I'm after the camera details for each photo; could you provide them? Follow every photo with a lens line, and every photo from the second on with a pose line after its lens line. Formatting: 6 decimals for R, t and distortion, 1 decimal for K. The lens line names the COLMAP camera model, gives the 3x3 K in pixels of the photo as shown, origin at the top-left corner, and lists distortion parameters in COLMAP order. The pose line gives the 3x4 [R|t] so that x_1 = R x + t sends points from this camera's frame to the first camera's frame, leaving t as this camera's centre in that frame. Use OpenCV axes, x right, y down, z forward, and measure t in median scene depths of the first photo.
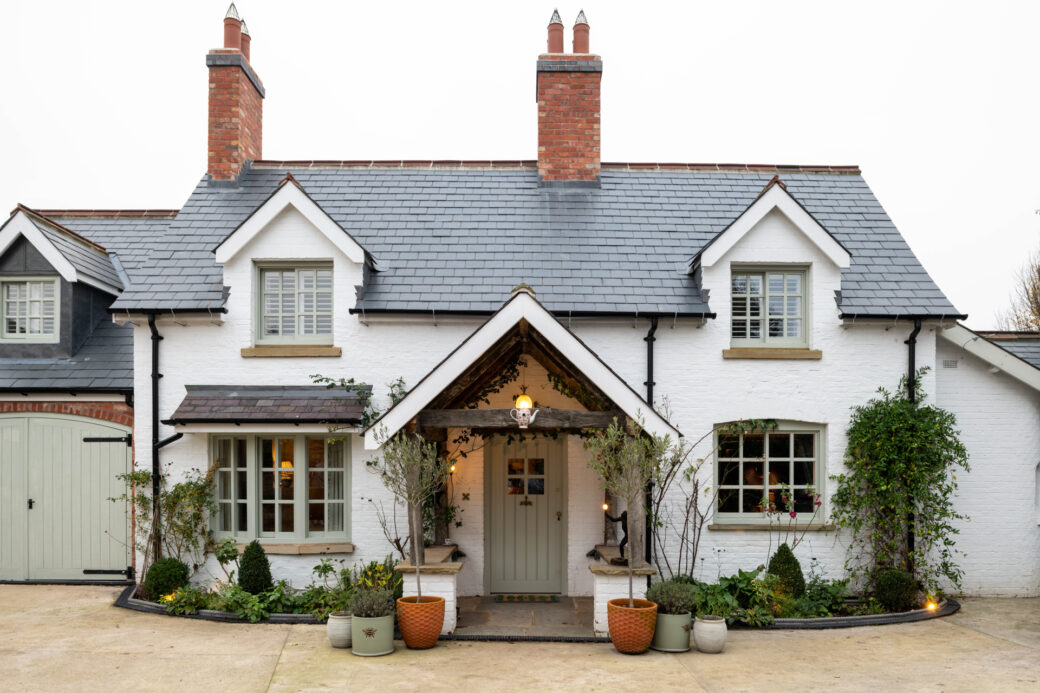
lens RADIAL K [[715.3, 0, 526.4], [0, 715.3, 449.0], [0, 0, 1]] dist [-0.014947, -0.005969]
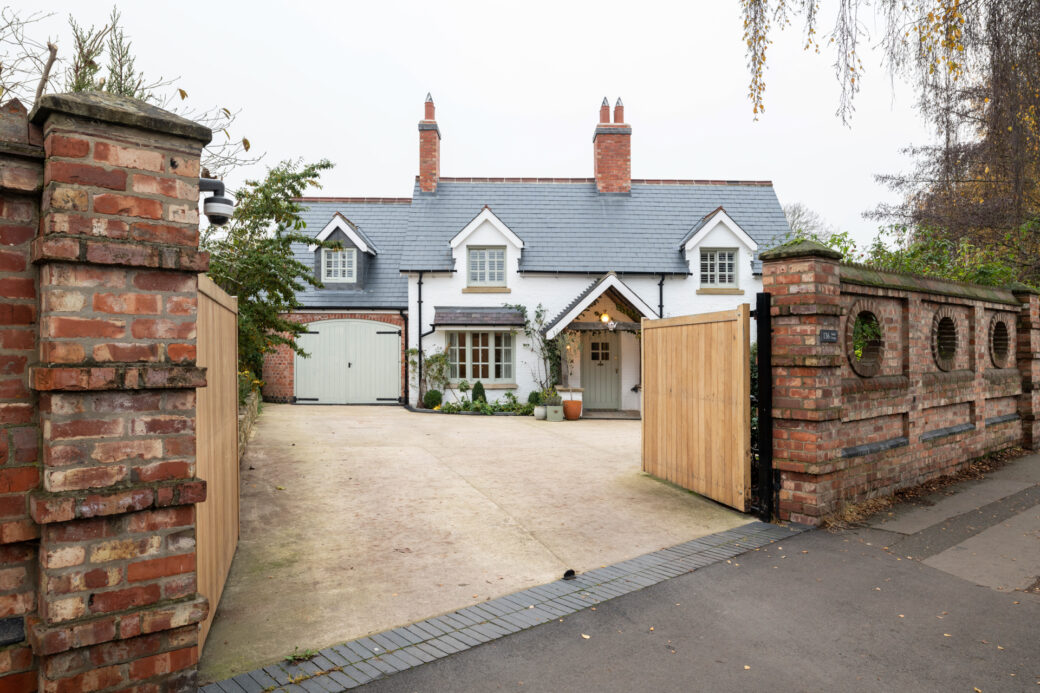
lens RADIAL K [[715.3, 0, 518.2], [0, 715.3, 292.1], [0, 0, 1]] dist [-0.014947, -0.005969]
pose [[0.999986, 0.002261, 0.004849, -0.244958], [-0.001993, 0.998507, -0.054589, -0.018774], [-0.004965, 0.054579, 0.998497, -1.040520]]
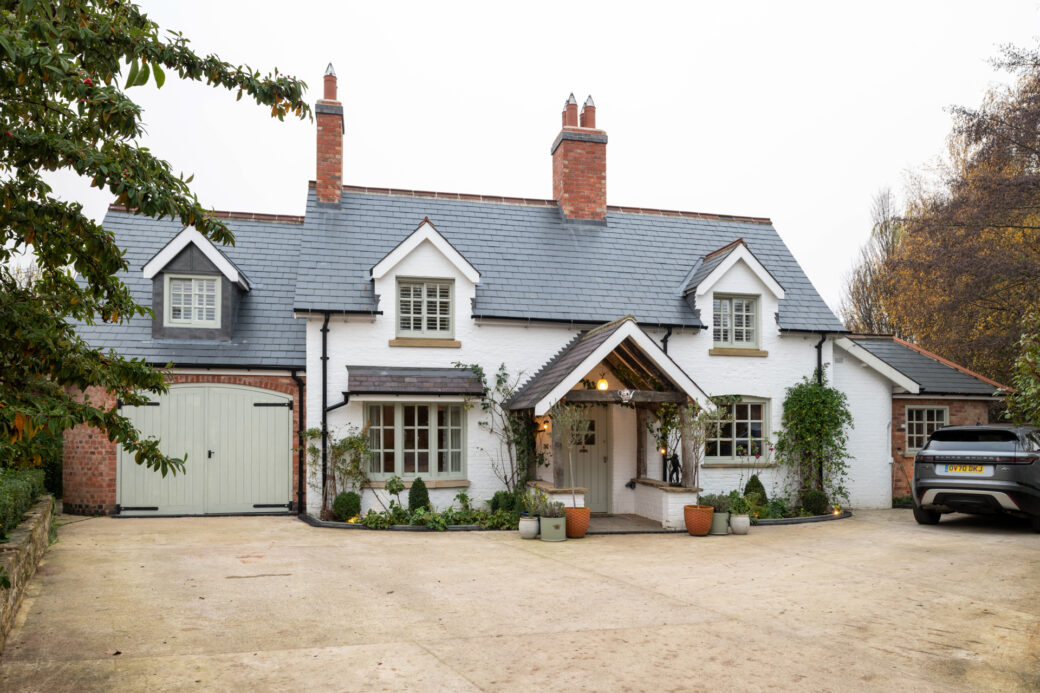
lens RADIAL K [[715.3, 0, 519.4], [0, 715.3, 382.5], [0, 0, 1]] dist [-0.014947, -0.005969]
pose [[0.977475, 0.013957, 0.210590, -0.437427], [-0.007019, 0.999409, -0.033656, -0.013279], [-0.210935, 0.031420, 0.976995, -0.399512]]
